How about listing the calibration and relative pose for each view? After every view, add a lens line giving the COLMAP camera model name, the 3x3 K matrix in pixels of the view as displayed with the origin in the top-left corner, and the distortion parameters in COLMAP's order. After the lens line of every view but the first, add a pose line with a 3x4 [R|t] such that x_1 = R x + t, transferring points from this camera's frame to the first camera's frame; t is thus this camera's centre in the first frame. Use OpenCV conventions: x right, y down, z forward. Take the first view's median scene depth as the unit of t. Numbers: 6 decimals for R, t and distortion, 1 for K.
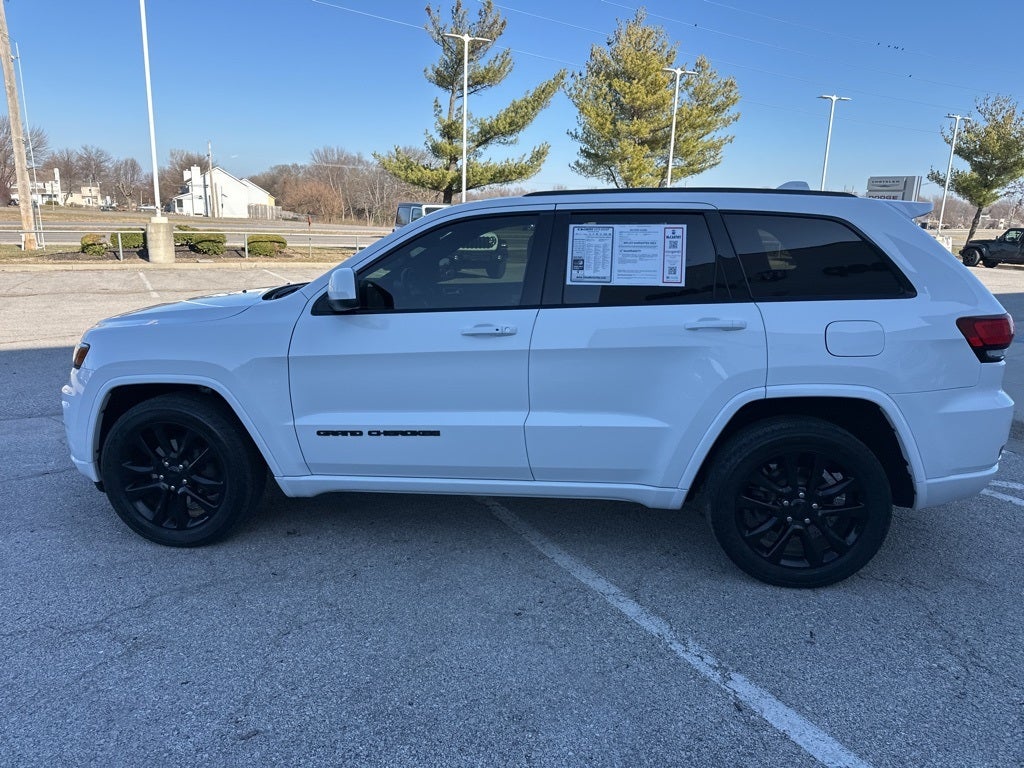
lens RADIAL K [[722.2, 0, 504.6], [0, 722.2, 368.6], [0, 0, 1]] dist [0.073145, -0.090692]
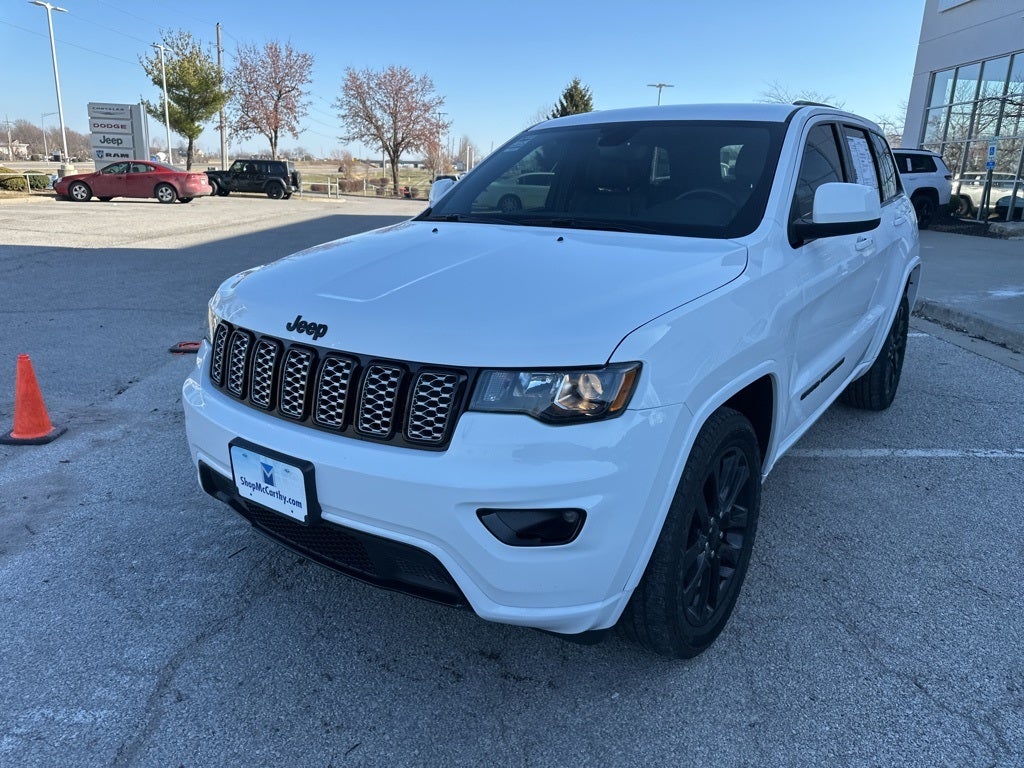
lens RADIAL K [[725.2, 0, 503.9], [0, 725.2, 382.2], [0, 0, 1]] dist [0.023946, -0.029360]
pose [[0.484485, -0.250958, 0.838030, -1.051305], [0.162075, 0.967133, 0.195920, -0.134270], [-0.859655, 0.040904, 0.509236, 0.849549]]
